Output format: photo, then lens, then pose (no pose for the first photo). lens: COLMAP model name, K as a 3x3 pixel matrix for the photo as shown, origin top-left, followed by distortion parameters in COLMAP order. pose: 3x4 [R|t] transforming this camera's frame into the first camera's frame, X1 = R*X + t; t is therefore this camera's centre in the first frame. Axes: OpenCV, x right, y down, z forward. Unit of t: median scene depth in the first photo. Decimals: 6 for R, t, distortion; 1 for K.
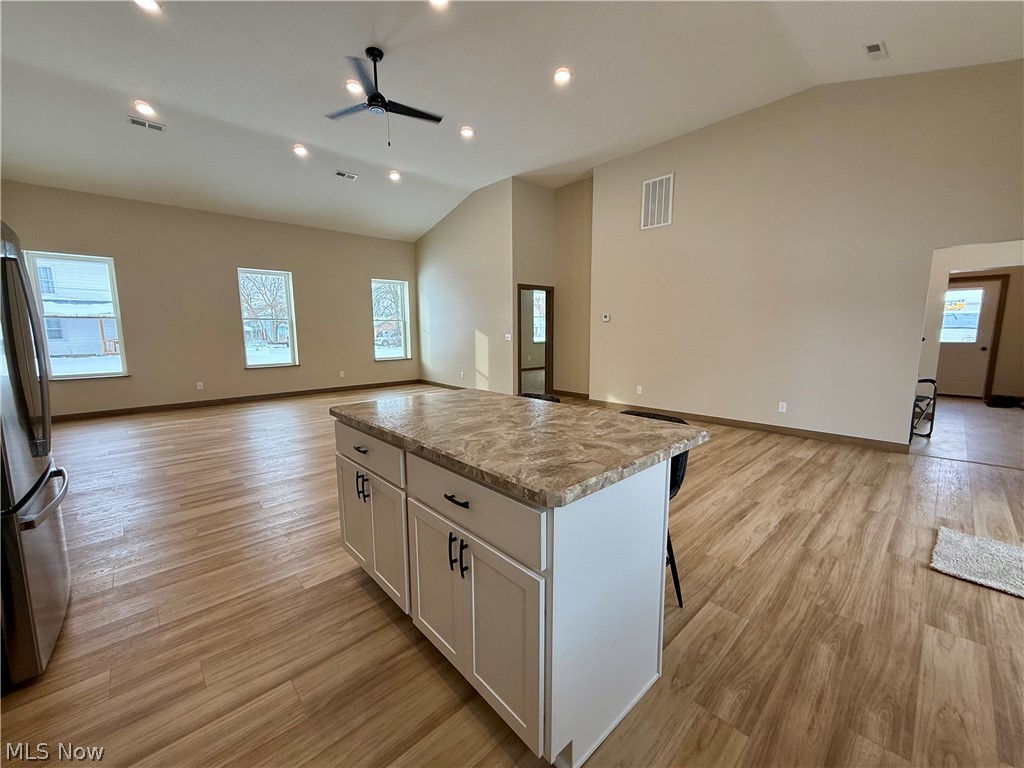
lens RADIAL K [[407.8, 0, 512.2], [0, 407.8, 380.5], [0, 0, 1]] dist [-0.001167, 0.000447]
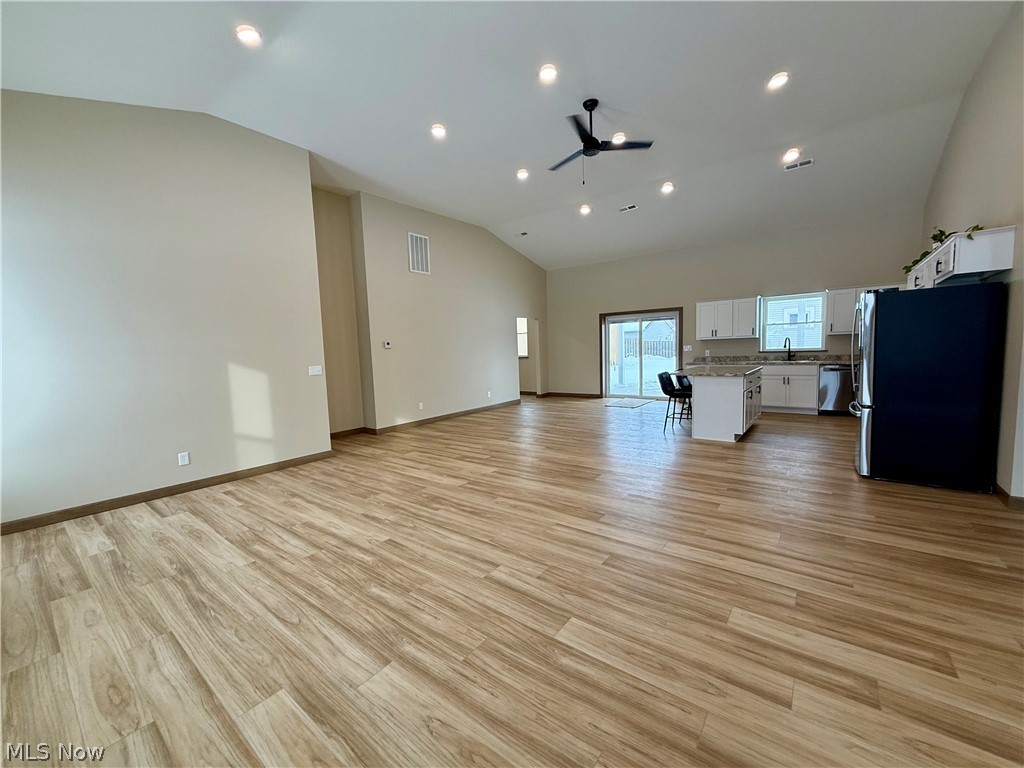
lens RADIAL K [[407.8, 0, 509.8], [0, 407.8, 380.1], [0, 0, 1]] dist [-0.001167, 0.000447]
pose [[-0.153620, -0.065559, 0.985953, -1.323139], [0.162157, 0.982597, 0.090601, -0.174919], [-0.974734, 0.173797, -0.140315, 1.363874]]
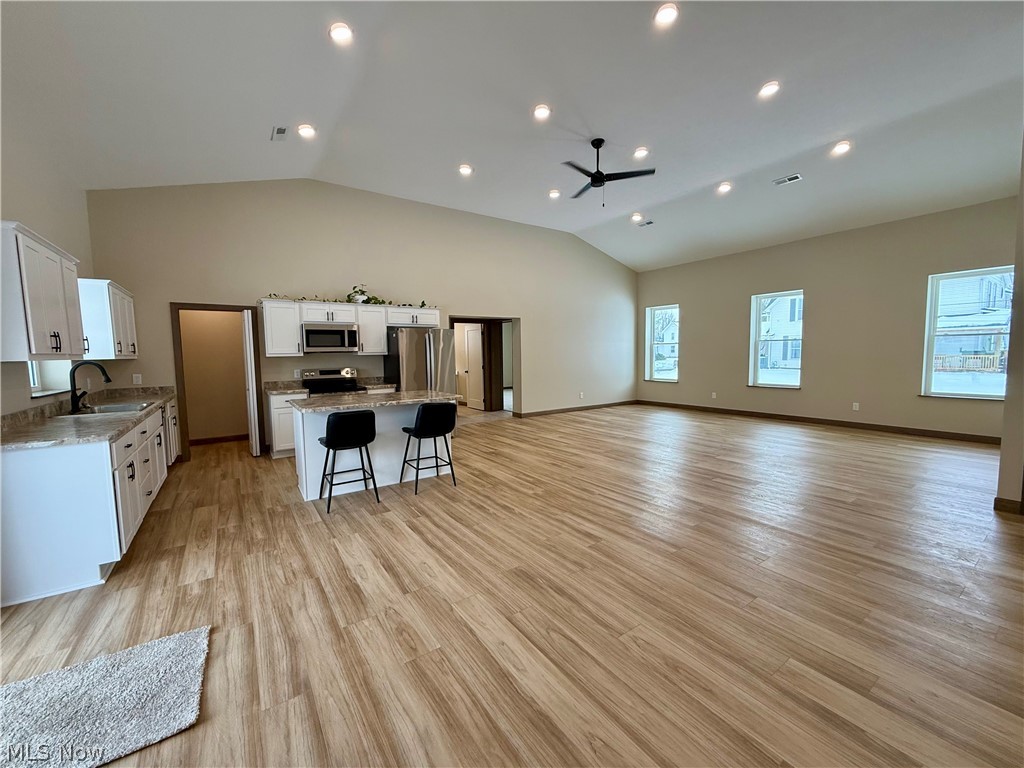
lens RADIAL K [[407.8, 0, 508.2], [0, 407.8, 384.4], [0, 0, 1]] dist [-0.001167, 0.000447]
pose [[-0.149299, 0.085900, -0.985054, 0.932207], [-0.108358, 0.988798, 0.102649, -0.134650], [0.982837, 0.122064, -0.138318, 0.898907]]
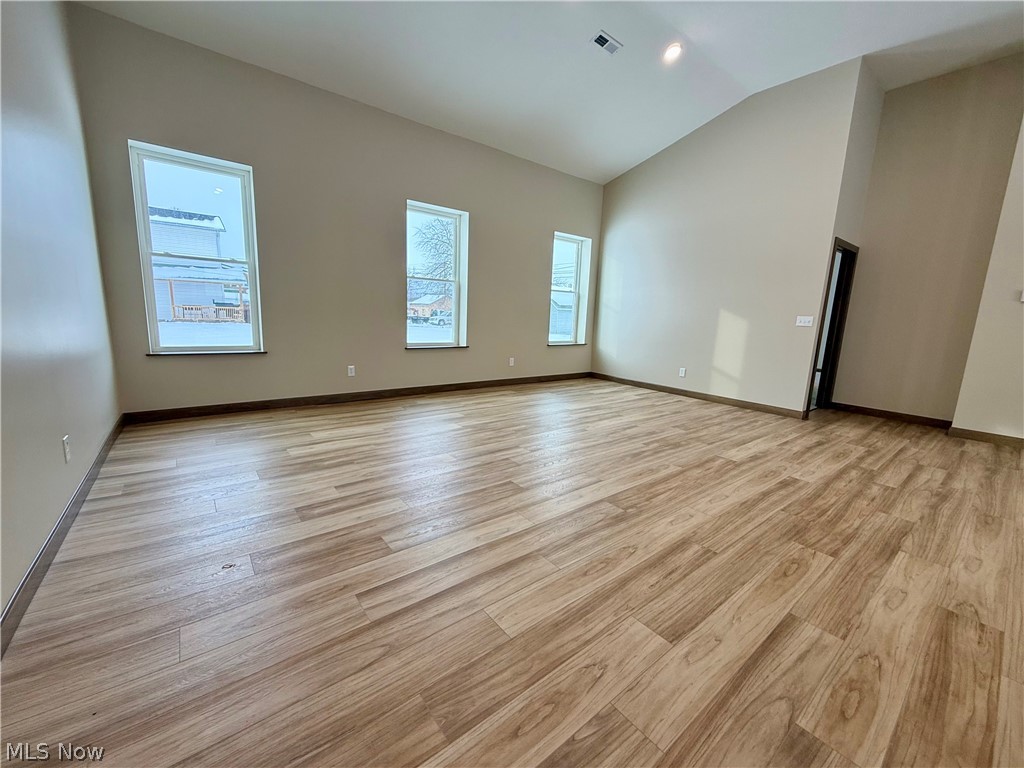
lens RADIAL K [[407.8, 0, 509.1], [0, 407.8, 383.6], [0, 0, 1]] dist [-0.001167, 0.000447]
pose [[0.995233, 0.059490, -0.077278, -0.737517], [-0.056040, 0.997365, 0.046077, -0.020570], [0.079816, -0.041527, 0.995944, 0.553548]]
